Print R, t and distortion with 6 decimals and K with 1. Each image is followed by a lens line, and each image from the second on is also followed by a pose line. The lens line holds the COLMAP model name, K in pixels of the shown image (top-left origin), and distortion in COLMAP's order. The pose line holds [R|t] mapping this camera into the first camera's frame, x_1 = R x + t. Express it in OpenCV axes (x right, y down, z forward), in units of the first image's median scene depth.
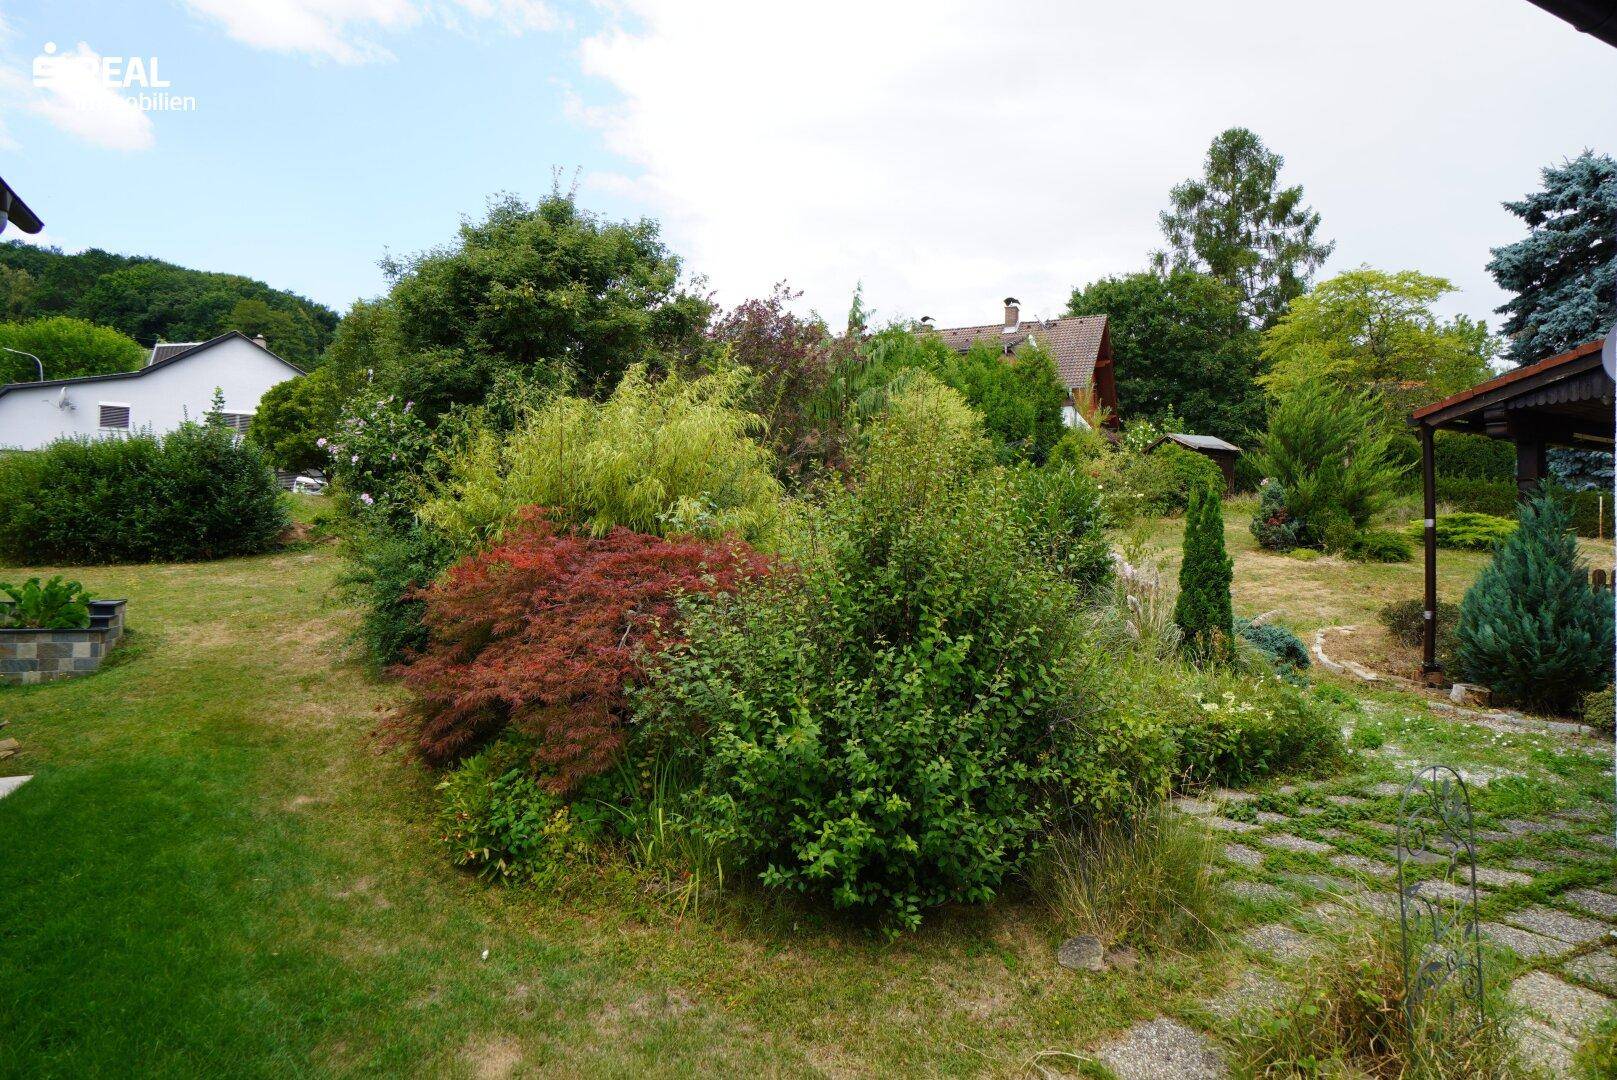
lens RADIAL K [[1192.2, 0, 811.2], [0, 1192.2, 533.9], [0, 0, 1]] dist [0.030181, 0.003200]
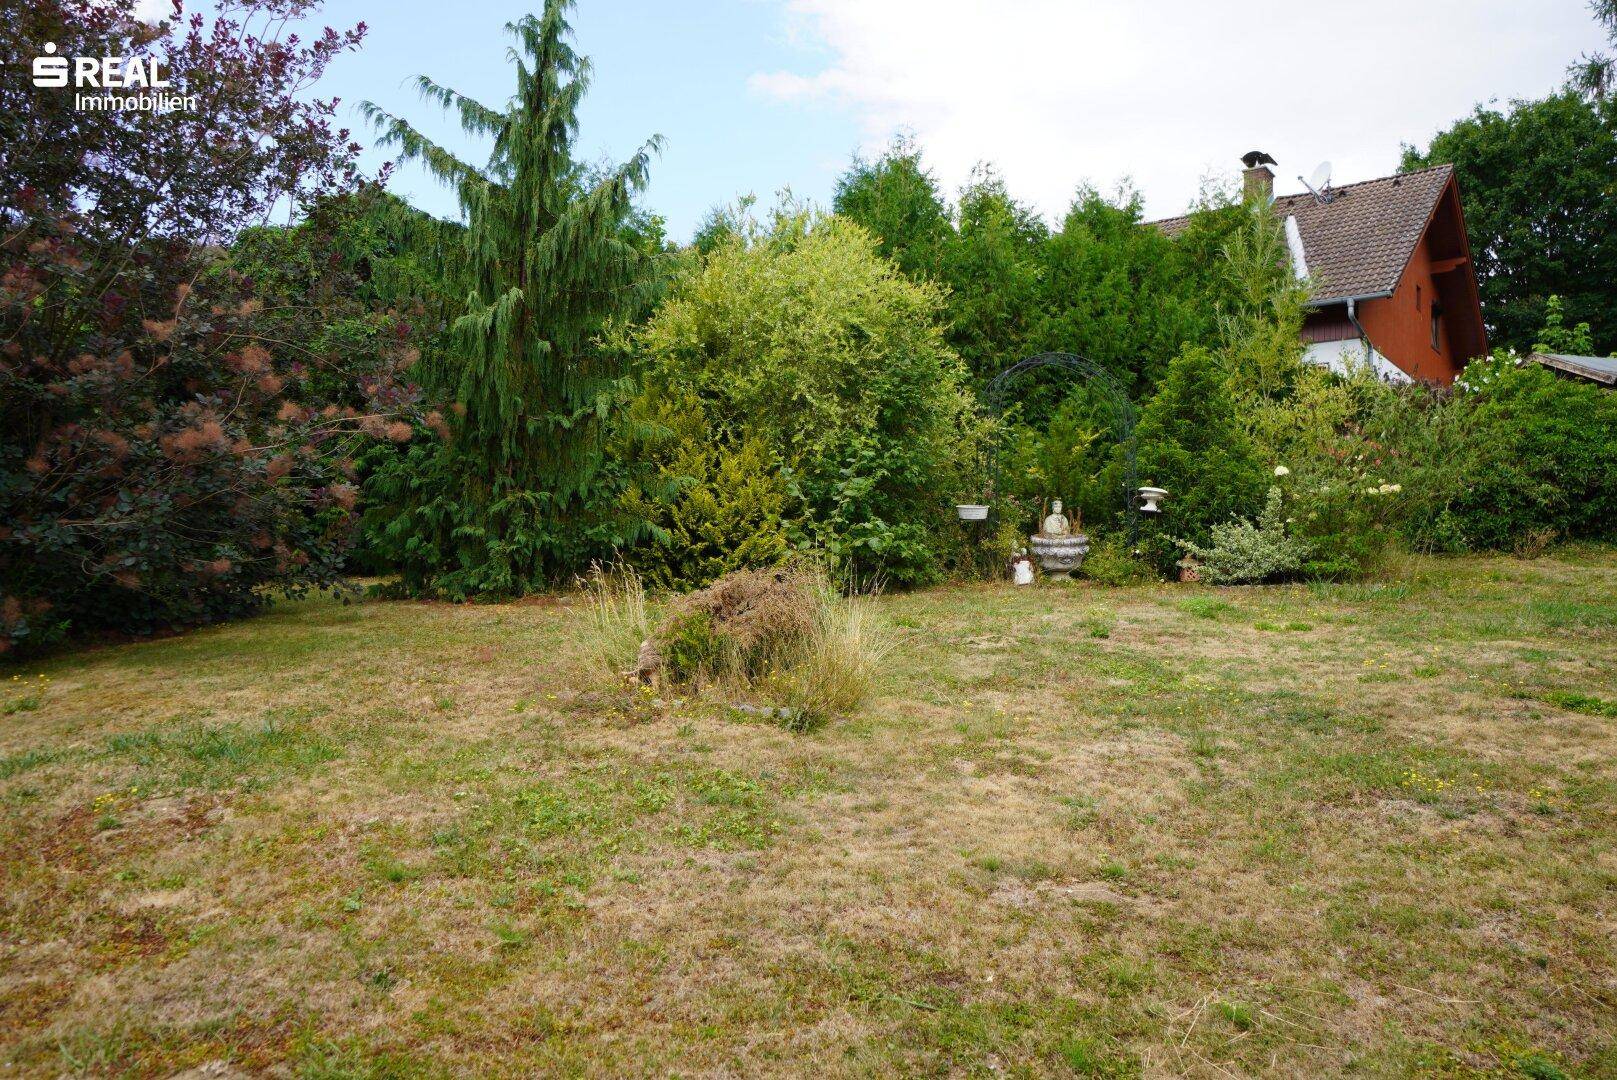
lens RADIAL K [[1192.2, 0, 811.2], [0, 1192.2, 533.9], [0, 0, 1]] dist [0.030181, 0.003200]
pose [[0.938738, 0.003390, -0.344616, 0.156664], [-0.012783, 0.999606, -0.024989, -0.003572], [0.344396, 0.027863, 0.938411, 0.385745]]
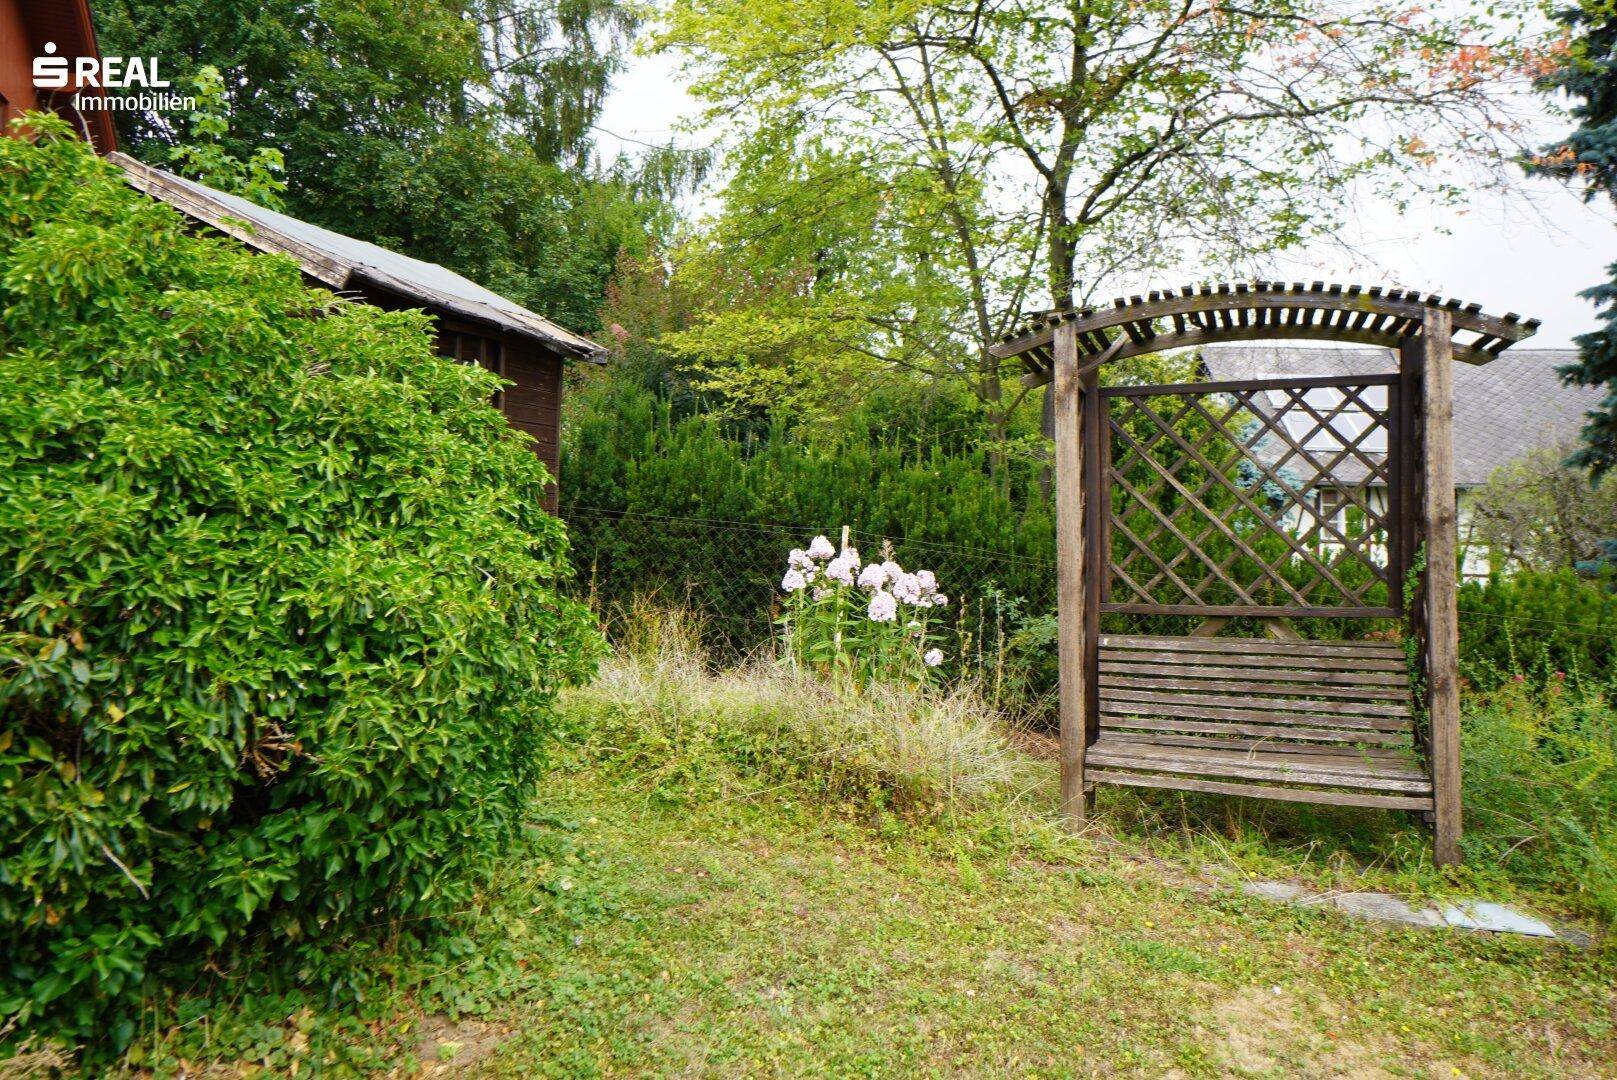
lens RADIAL K [[1192.2, 0, 811.2], [0, 1192.2, 533.9], [0, 0, 1]] dist [0.030181, 0.003200]
pose [[0.801027, 0.025585, 0.598081, 0.198576], [-0.042073, 0.999022, 0.013612, -0.026066], [-0.597148, -0.036067, 0.801320, 0.571038]]
